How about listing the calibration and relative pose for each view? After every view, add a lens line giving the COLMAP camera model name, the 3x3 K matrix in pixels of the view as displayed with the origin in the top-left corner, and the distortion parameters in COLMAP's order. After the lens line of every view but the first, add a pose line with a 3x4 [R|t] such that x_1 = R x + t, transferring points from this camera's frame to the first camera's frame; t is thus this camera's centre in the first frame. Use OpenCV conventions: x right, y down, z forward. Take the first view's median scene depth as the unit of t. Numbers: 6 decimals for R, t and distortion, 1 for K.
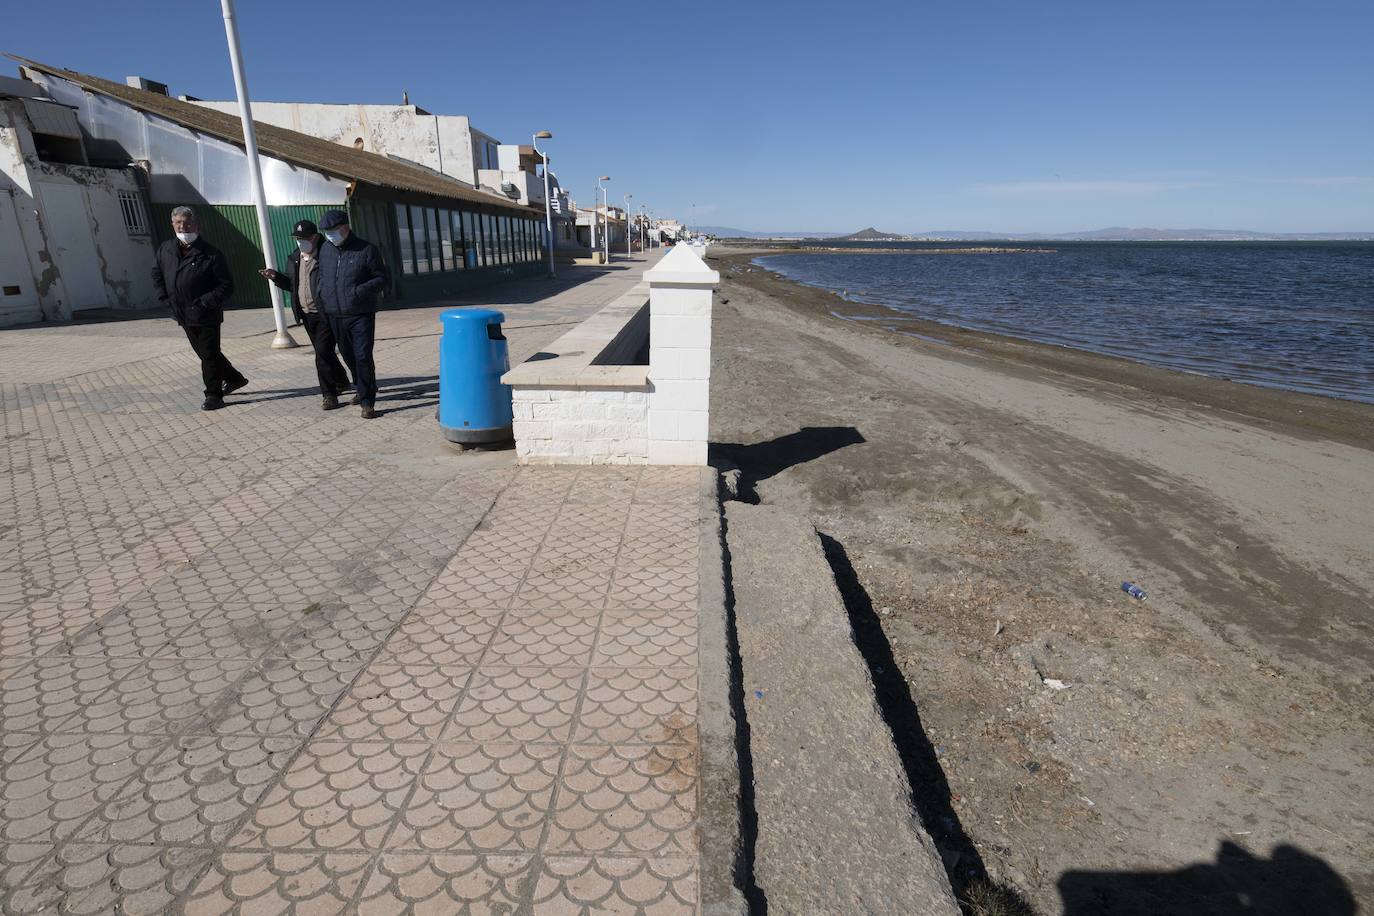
lens RADIAL K [[679.3, 0, 687.0], [0, 679.3, 458.0], [0, 0, 1]] dist [-0.005350, -0.000130]
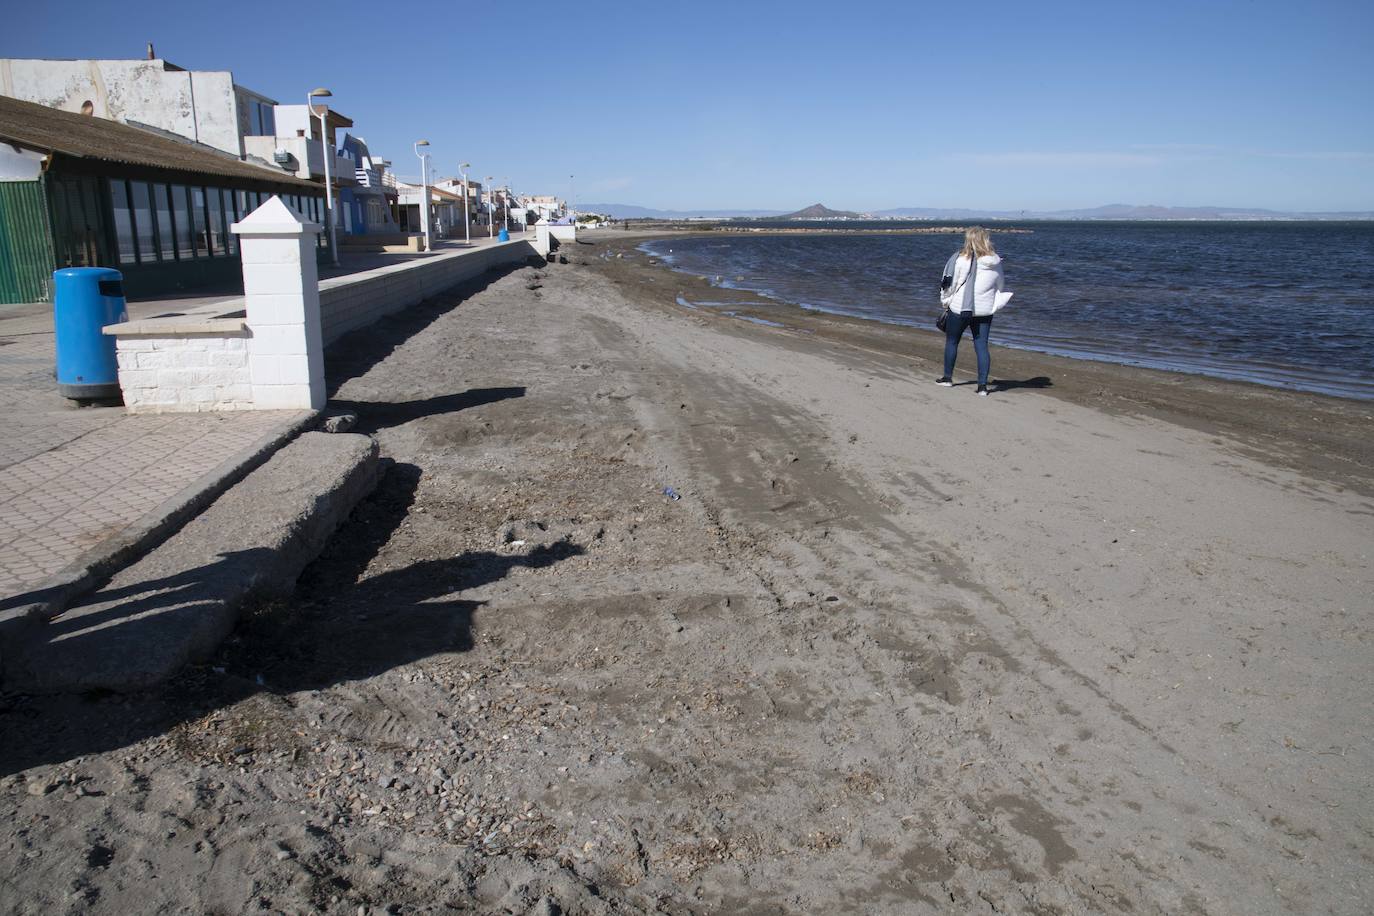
lens RADIAL K [[954.7, 0, 687.0], [0, 954.7, 458.0], [0, 0, 1]] dist [-0.111154, 0.060995]
pose [[0.994269, -0.037333, 0.100179, 0.132318], [0.043988, 0.996911, -0.065068, 0.059813], [-0.097440, 0.069102, 0.992840, -0.135456]]
